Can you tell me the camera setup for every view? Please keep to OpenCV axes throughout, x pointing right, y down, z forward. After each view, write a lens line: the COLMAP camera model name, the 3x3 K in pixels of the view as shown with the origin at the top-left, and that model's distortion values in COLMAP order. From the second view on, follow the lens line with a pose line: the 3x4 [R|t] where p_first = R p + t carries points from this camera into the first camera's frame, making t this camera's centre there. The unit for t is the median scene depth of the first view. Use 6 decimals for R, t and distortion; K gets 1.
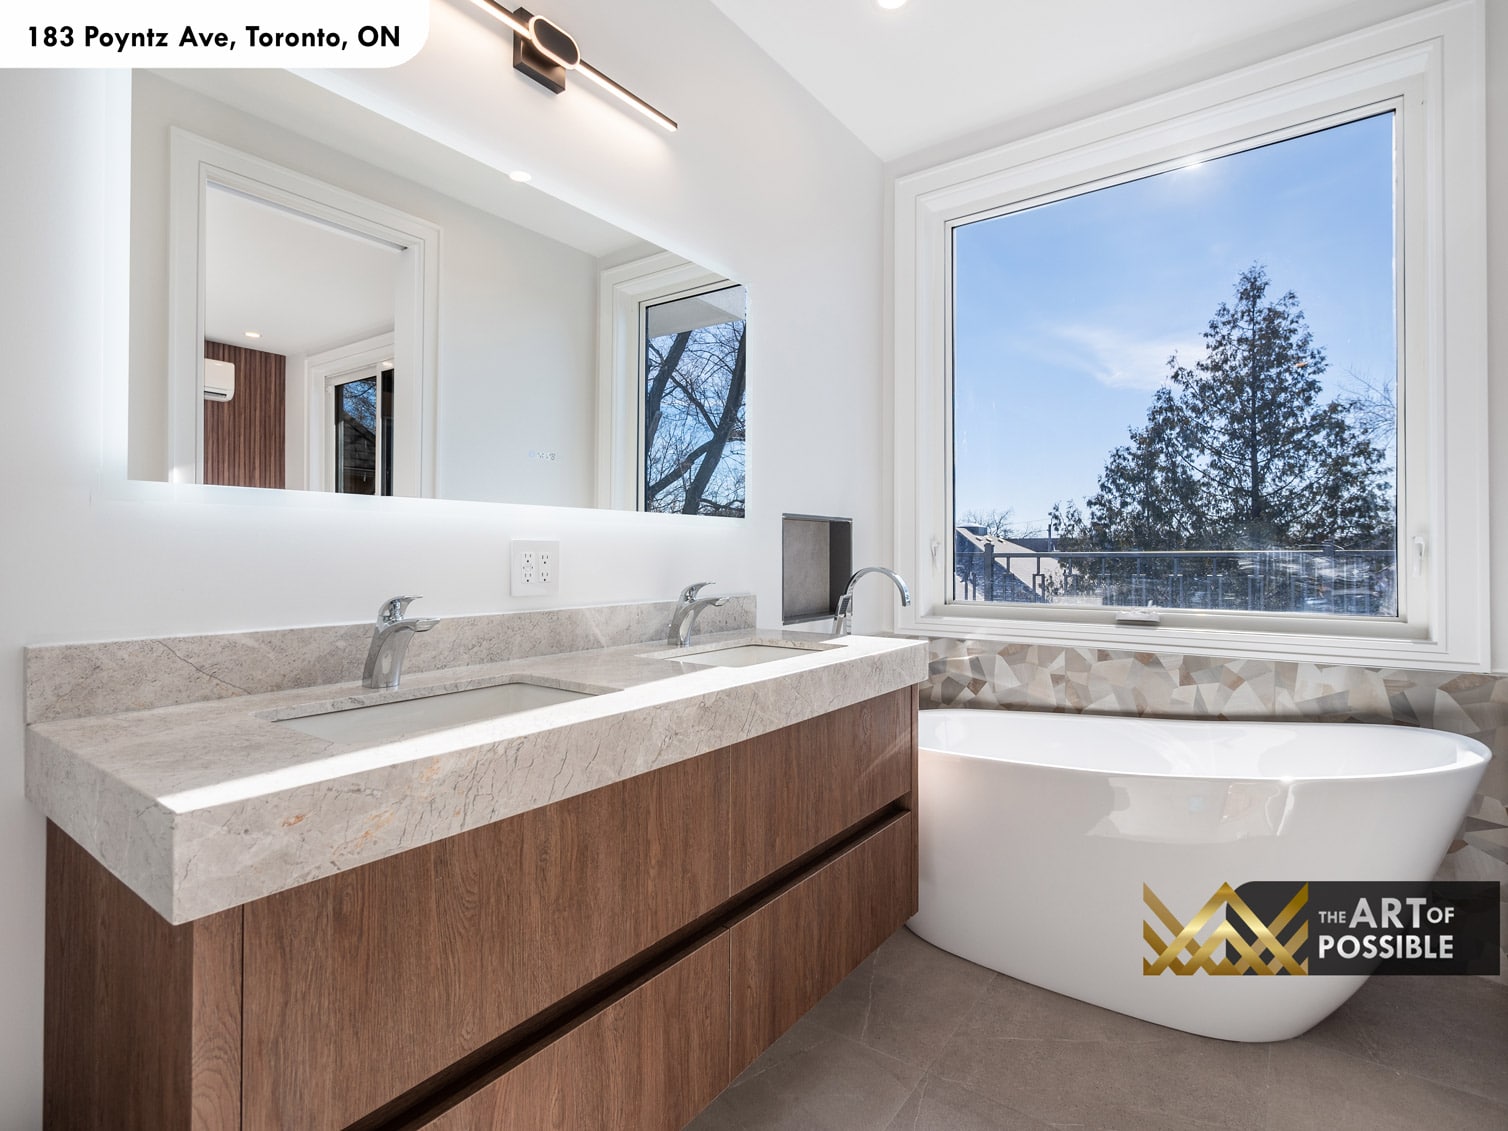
lens RADIAL K [[730.1, 0, 750.5], [0, 730.1, 549.0], [0, 0, 1]] dist [-0.002633, -0.000225]
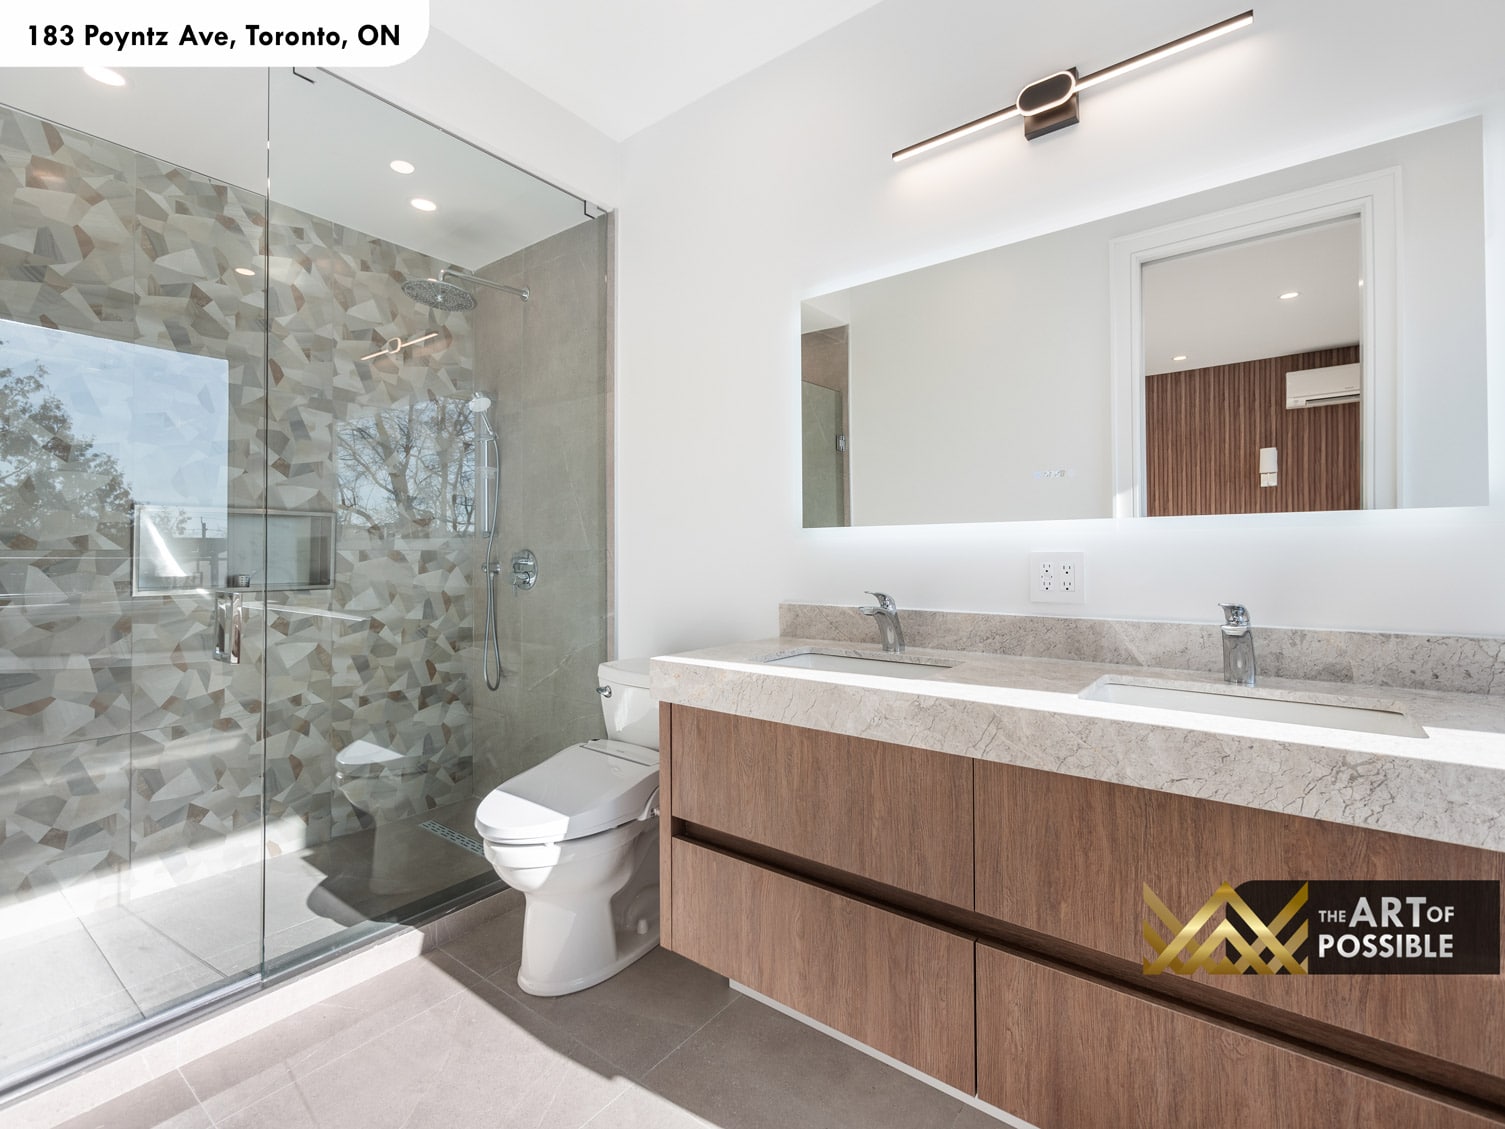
lens RADIAL K [[676.5, 0, 762.0], [0, 676.5, 545.6], [0, 0, 1]] dist [-0.001951, 0.000110]
pose [[0.004221, -0.013683, -0.999897, 0.782950], [0.011563, 0.999840, -0.013633, -0.013995], [0.999924, -0.011504, 0.004378, 0.611155]]
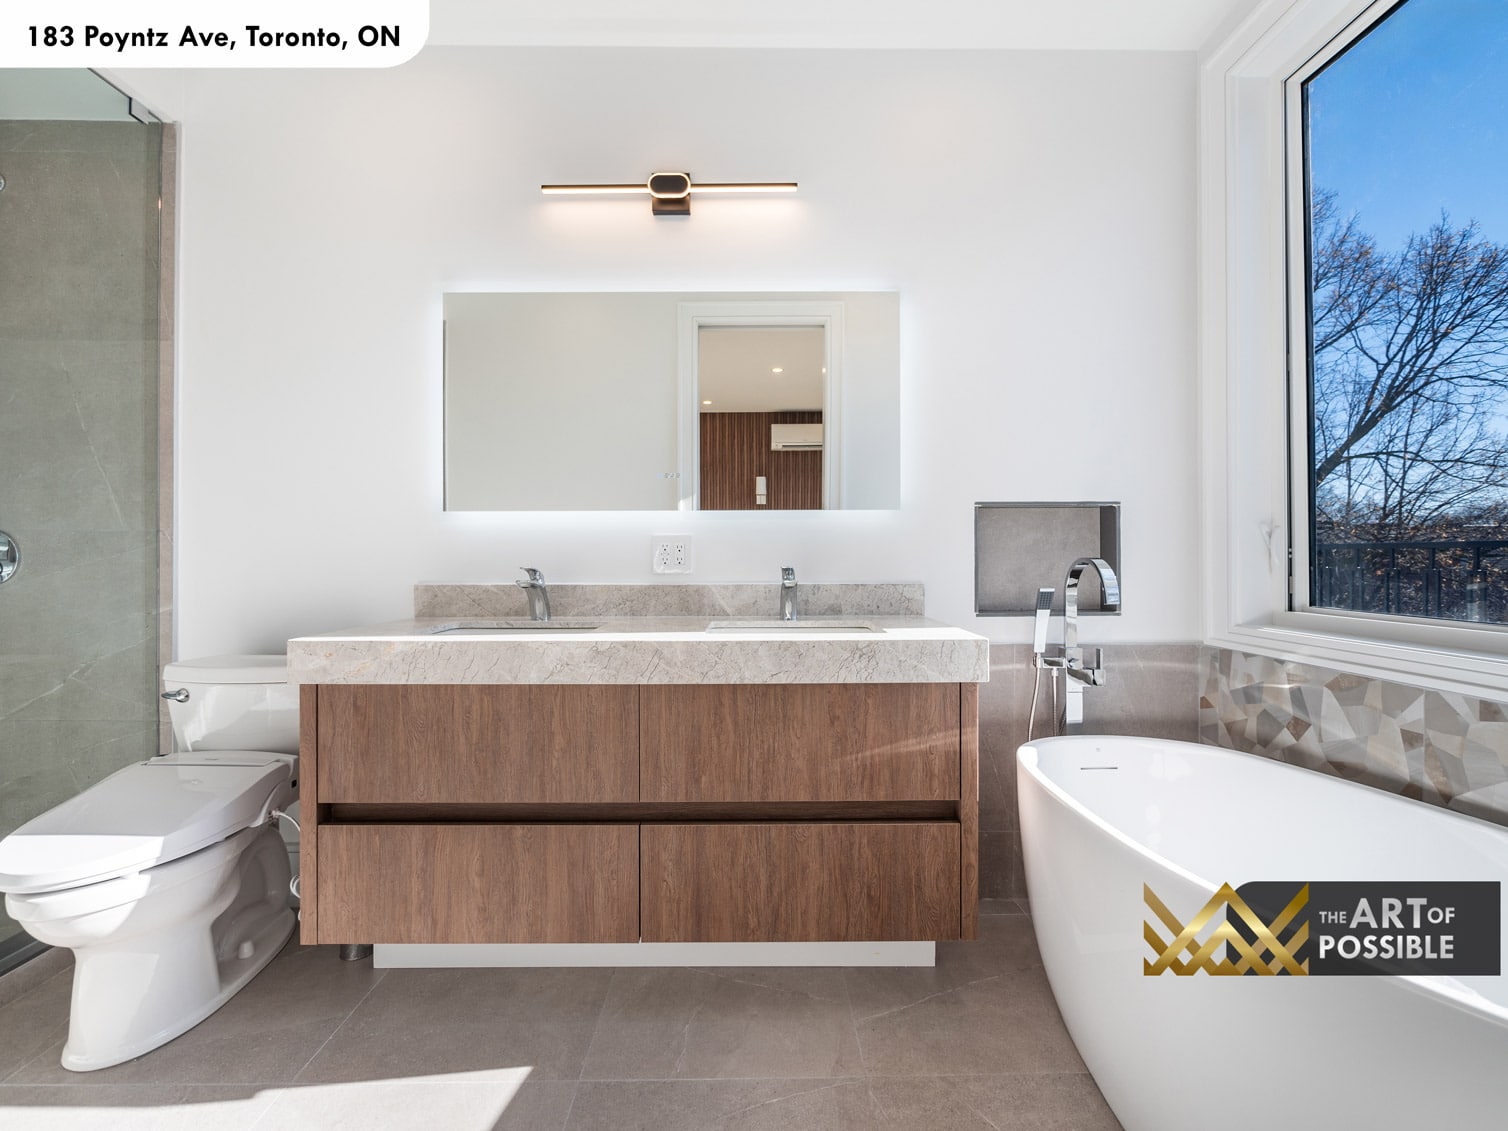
lens RADIAL K [[624.1, 0, 755.2], [0, 624.1, 554.5], [0, 0, 1]] dist [-0.012546, 0.000402]
pose [[0.612584, -0.004191, -0.790394, 0.850887], [0.008434, 0.999964, 0.001234, 0.028342], [0.790360, -0.007422, 0.612597, 0.414373]]
